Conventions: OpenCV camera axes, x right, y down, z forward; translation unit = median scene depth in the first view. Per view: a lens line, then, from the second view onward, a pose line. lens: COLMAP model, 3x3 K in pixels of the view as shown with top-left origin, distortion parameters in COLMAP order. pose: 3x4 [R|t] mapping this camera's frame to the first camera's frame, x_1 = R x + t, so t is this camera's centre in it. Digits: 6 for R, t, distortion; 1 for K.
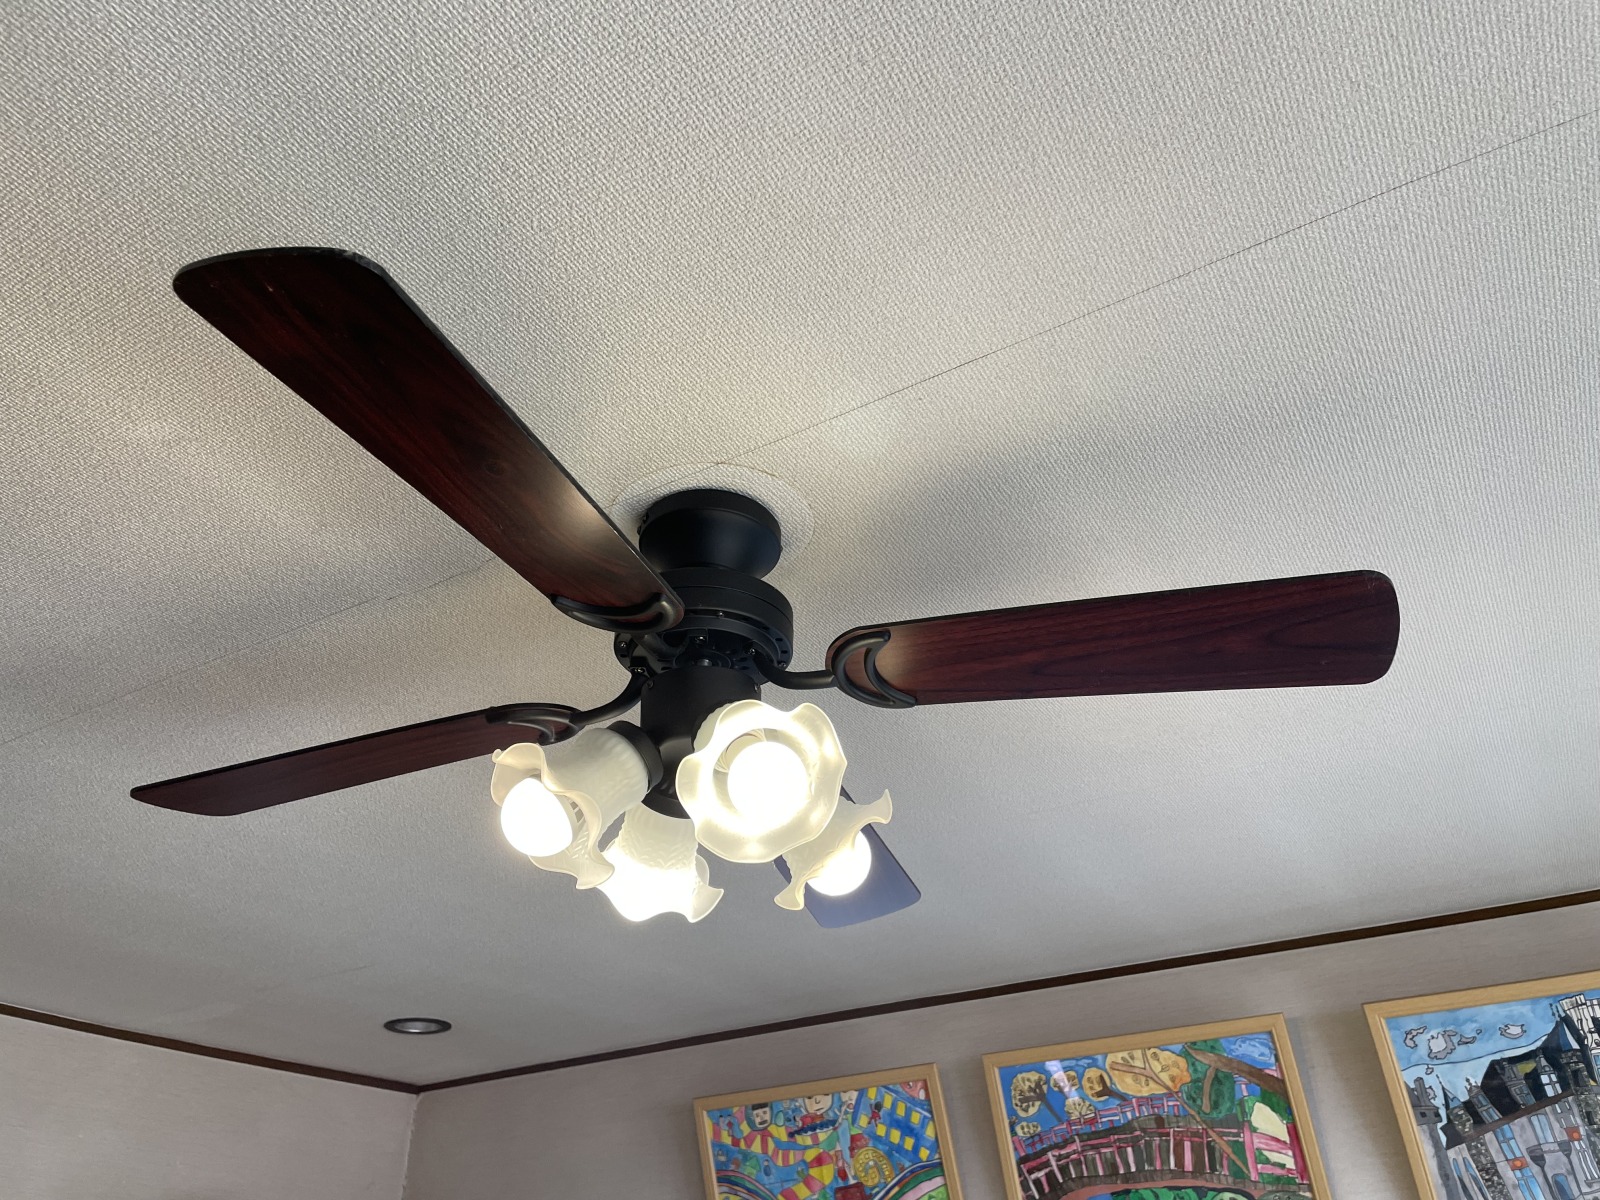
lens RADIAL K [[1202.1, 0, 817.0], [0, 1202.1, 585.5], [0, 0, 1]] dist [0.094157, -0.120185]
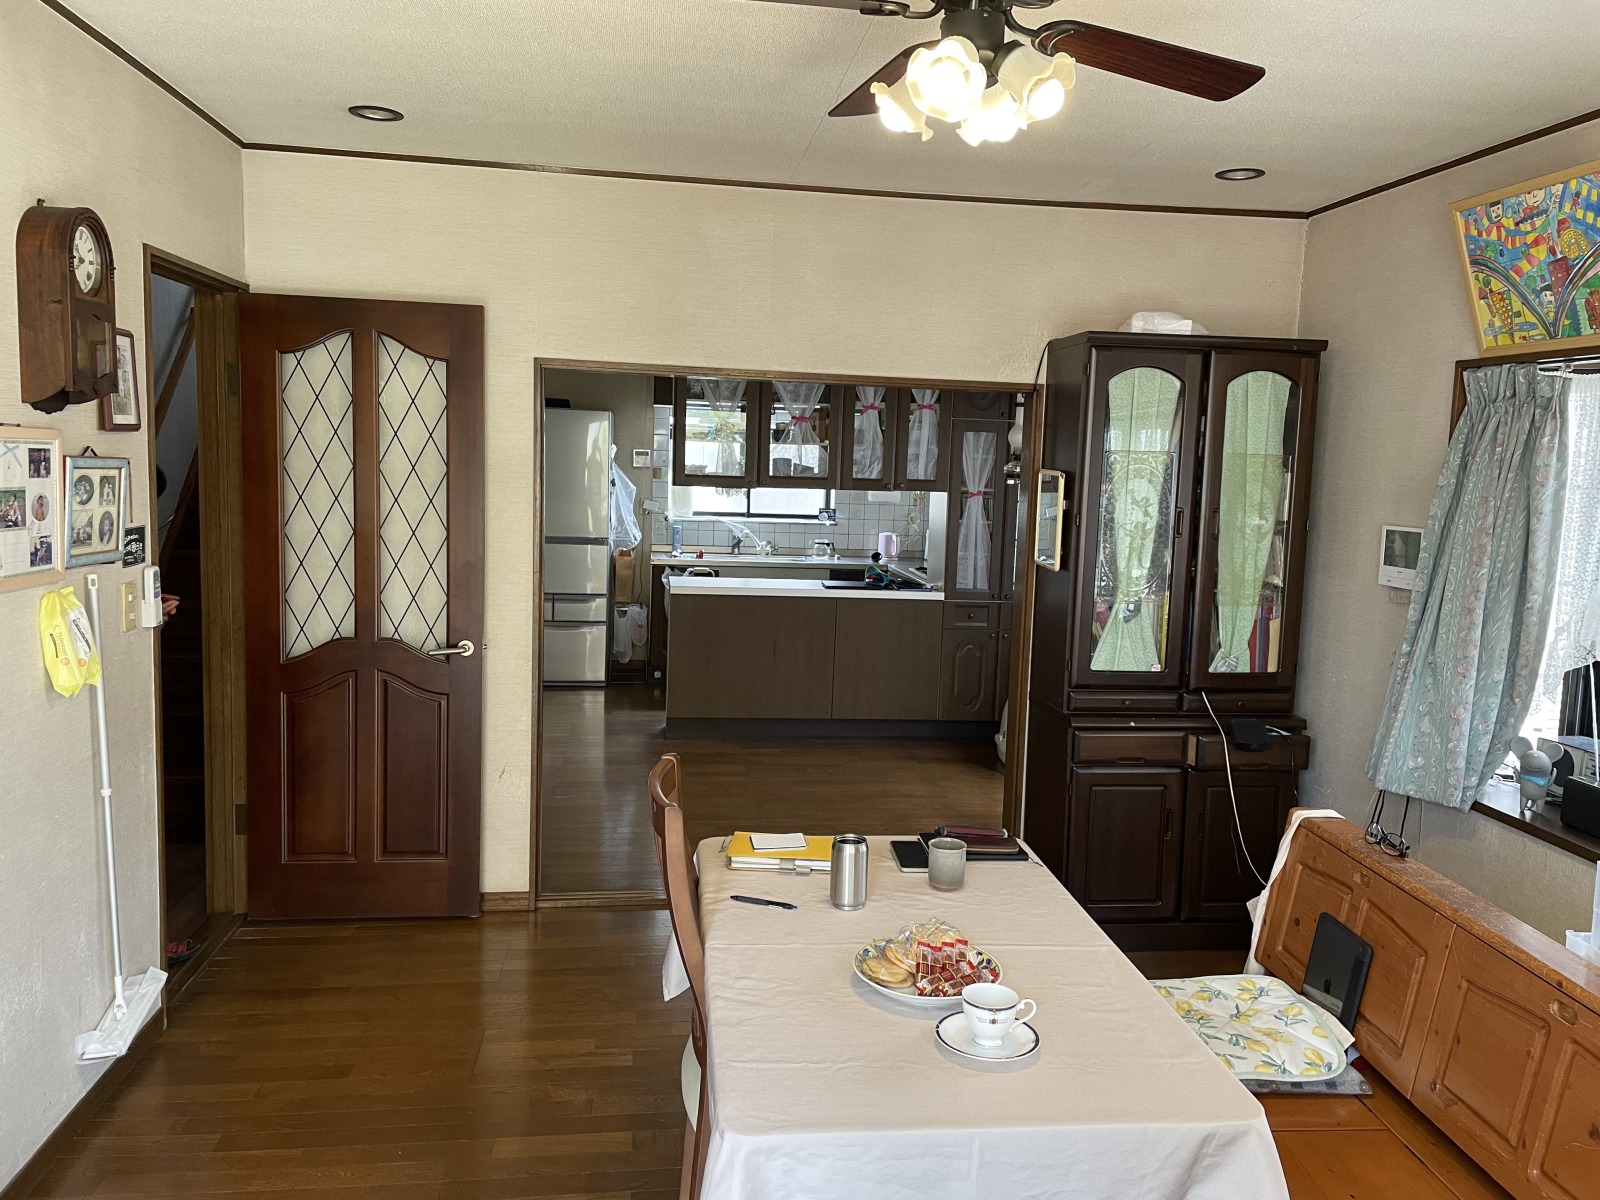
lens RADIAL K [[1202.1, 0, 815.9], [0, 1202.1, 583.0], [0, 0, 1]] dist [0.094157, -0.120185]
pose [[0.600837, 0.137522, -0.787454, 0.619022], [0.386316, 0.812462, 0.436653, -0.057992], [0.699825, -0.566563, 0.435030, -0.222390]]
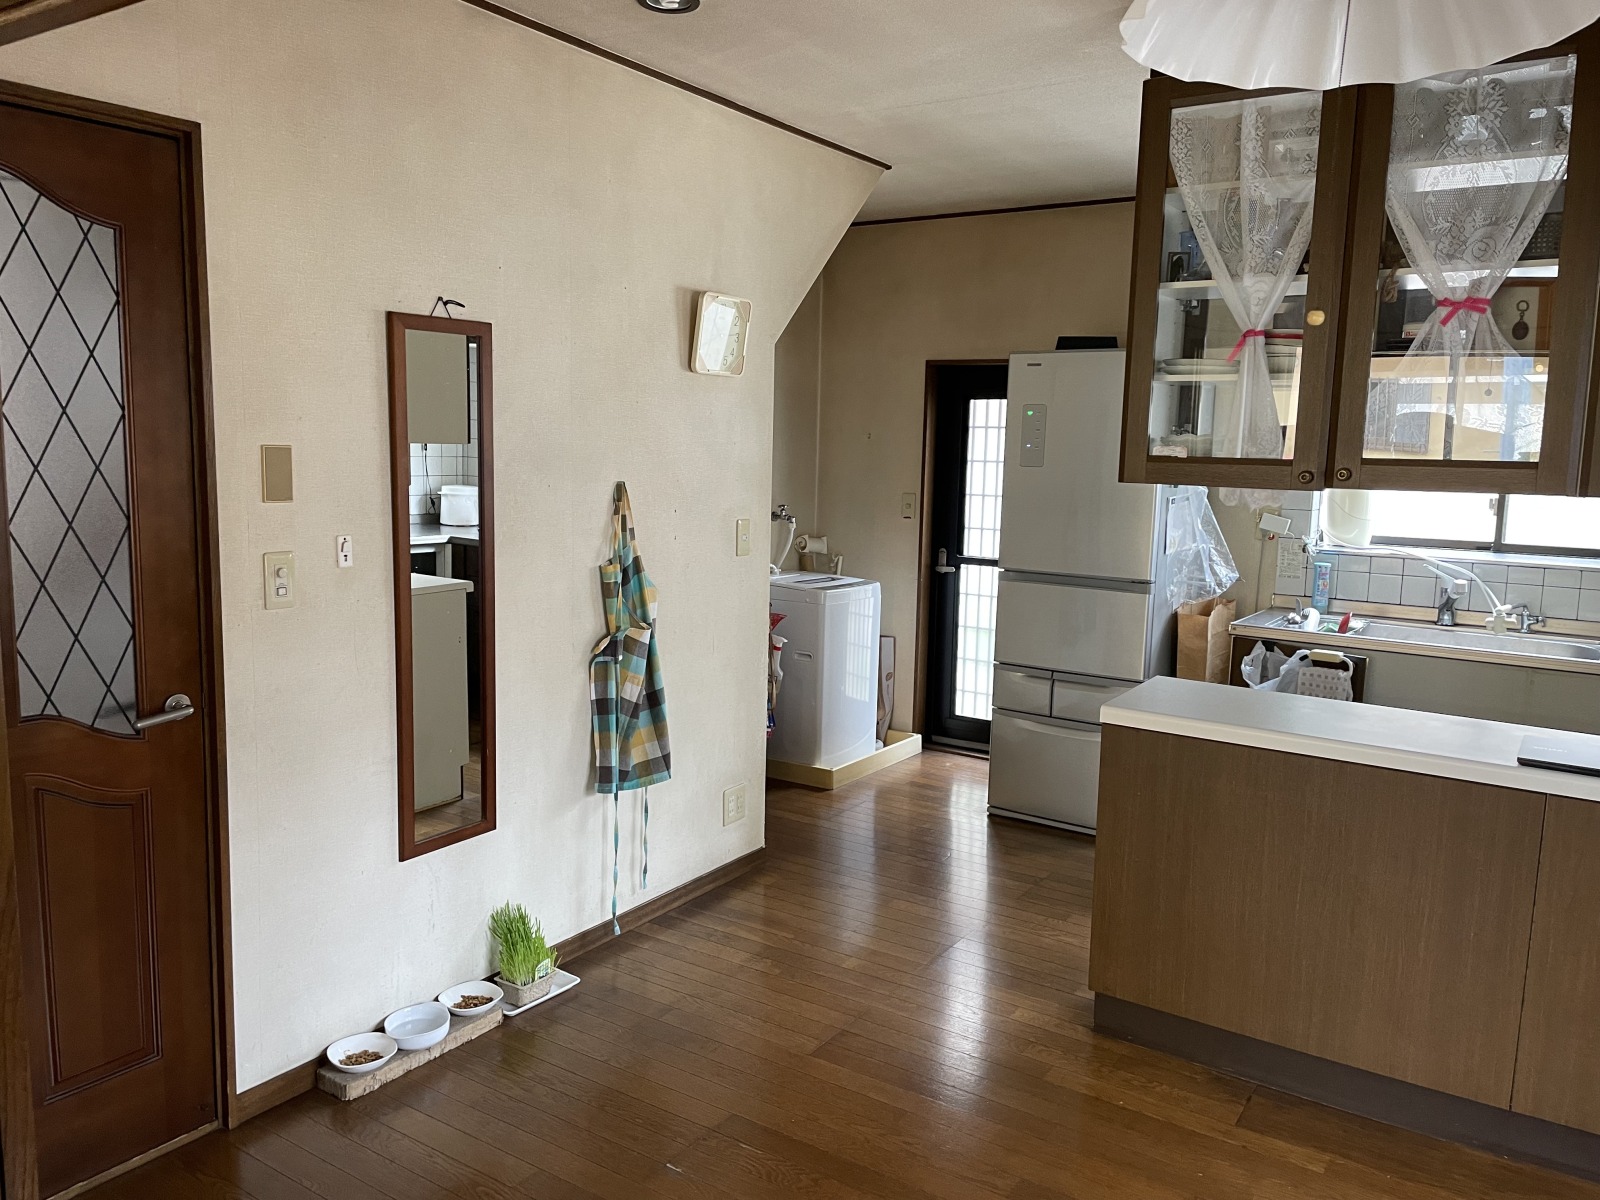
lens RADIAL K [[1202.1, 0, 792.8], [0, 1202.1, 592.5], [0, 0, 1]] dist [0.094157, -0.120185]
pose [[-0.078436, 0.159015, -0.984155, -0.524215], [0.521869, 0.847678, 0.095372, 0.643438], [0.849412, -0.506119, -0.149473, 0.720063]]
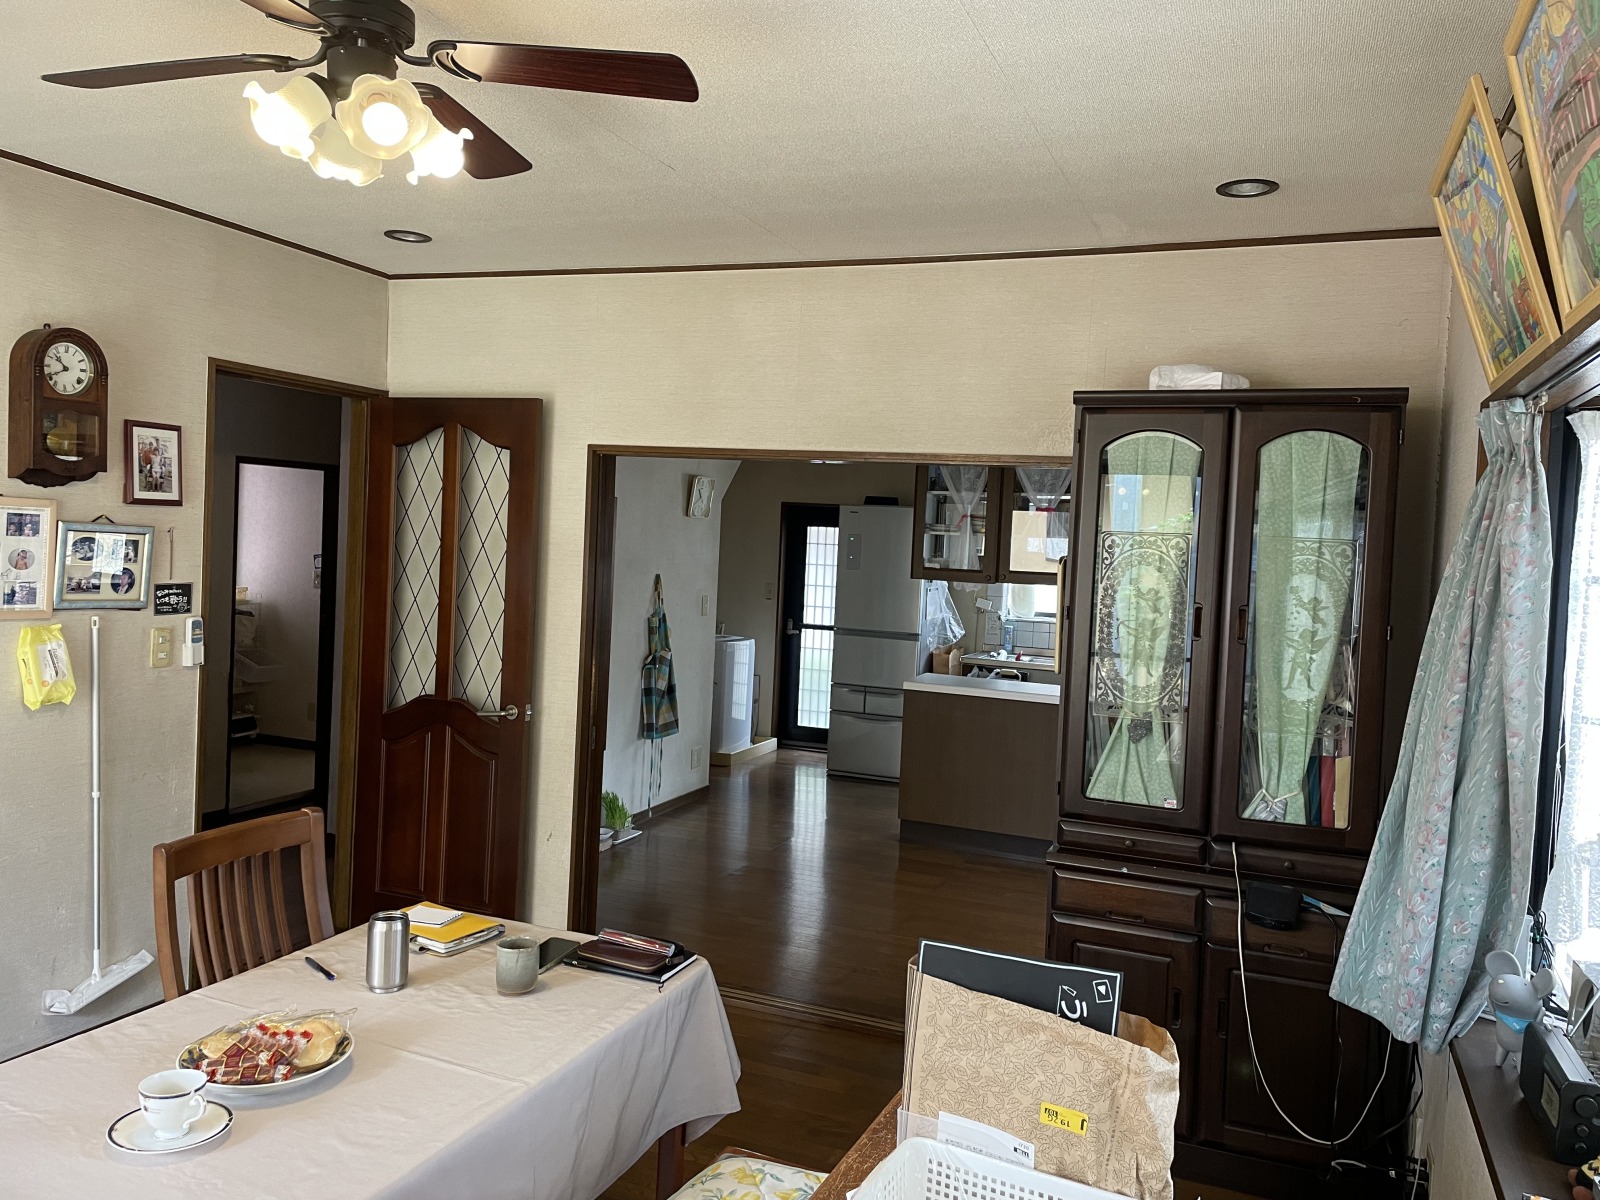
lens RADIAL K [[1202.1, 0, 814.6], [0, 1202.1, 581.1], [0, 0, 1]] dist [0.094157, -0.120185]
pose [[0.139568, 0.072329, -0.987567, 0.848970], [0.491963, 0.860467, 0.132547, 0.381150], [0.859356, -0.504346, 0.084510, 0.459339]]
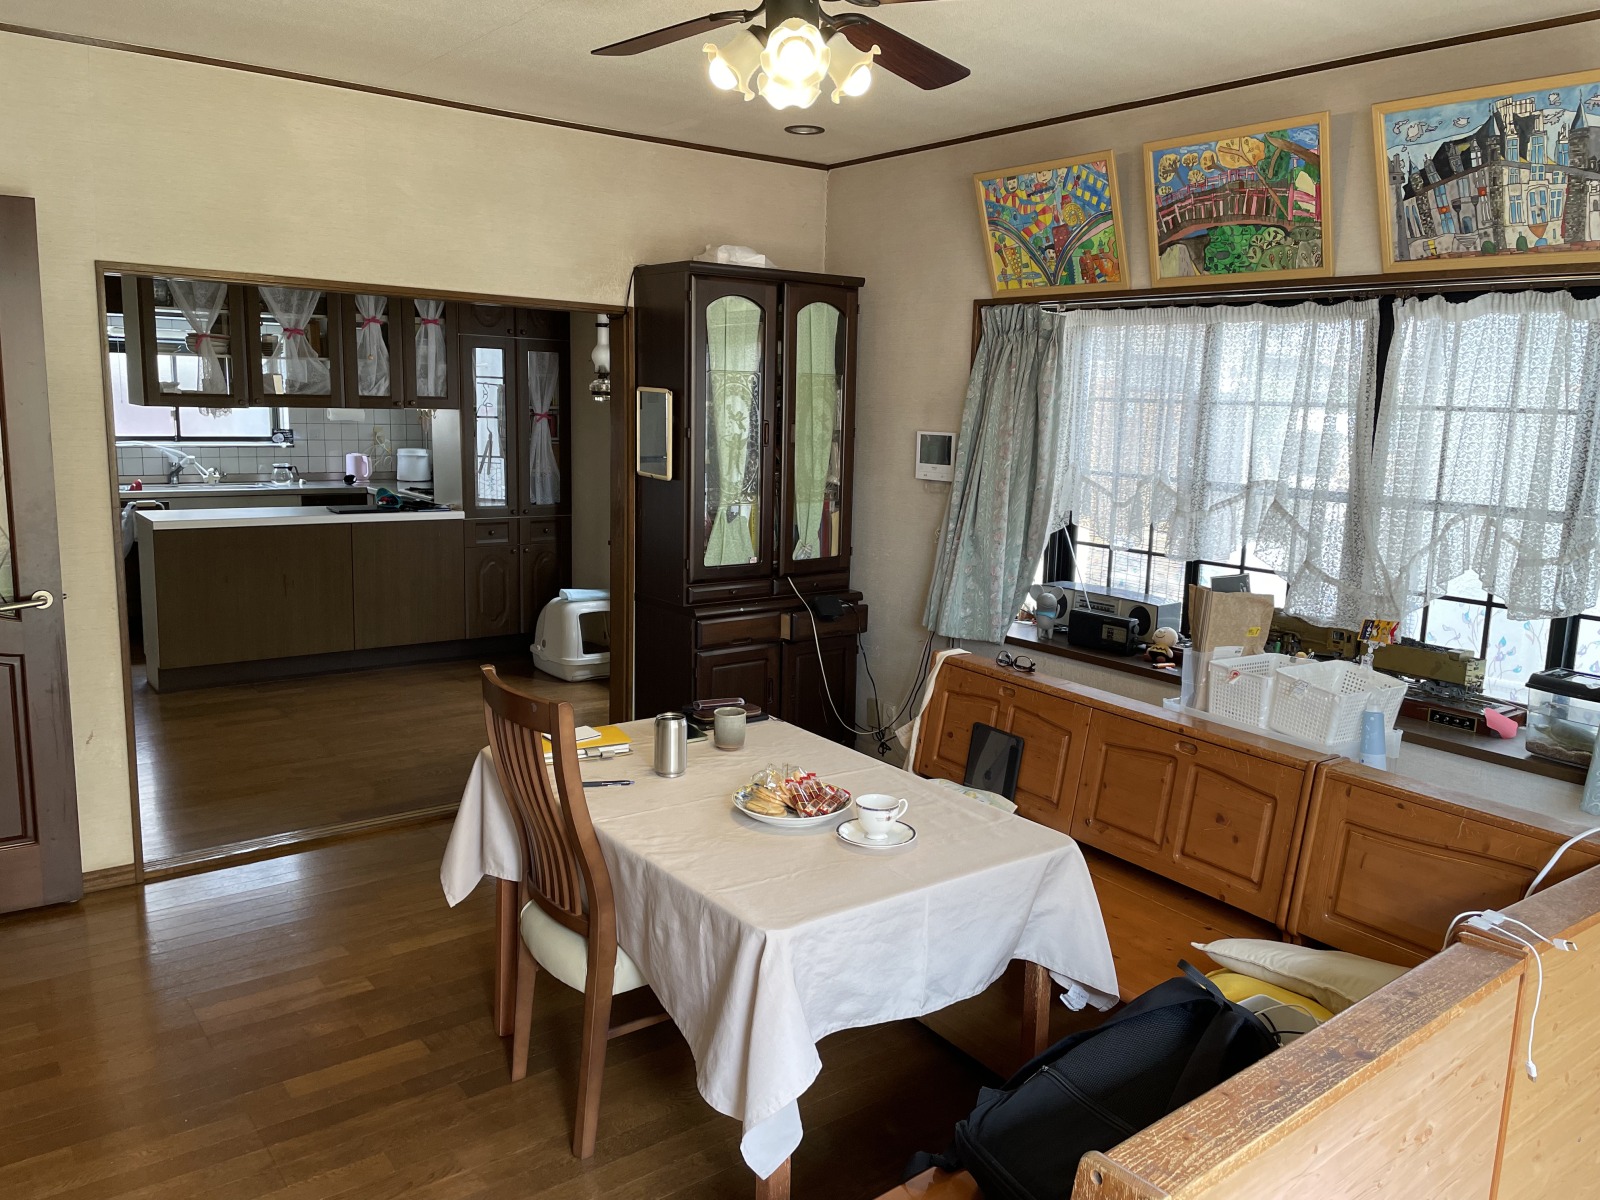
lens RADIAL K [[1202.1, 0, 812.7], [0, 1202.1, 590.5], [0, 0, 1]] dist [0.094157, -0.120185]
pose [[0.919841, 0.120932, -0.373187, 0.408032], [0.161116, 0.750906, 0.640455, -0.237514], [0.357680, -0.649243, 0.671229, -0.531223]]
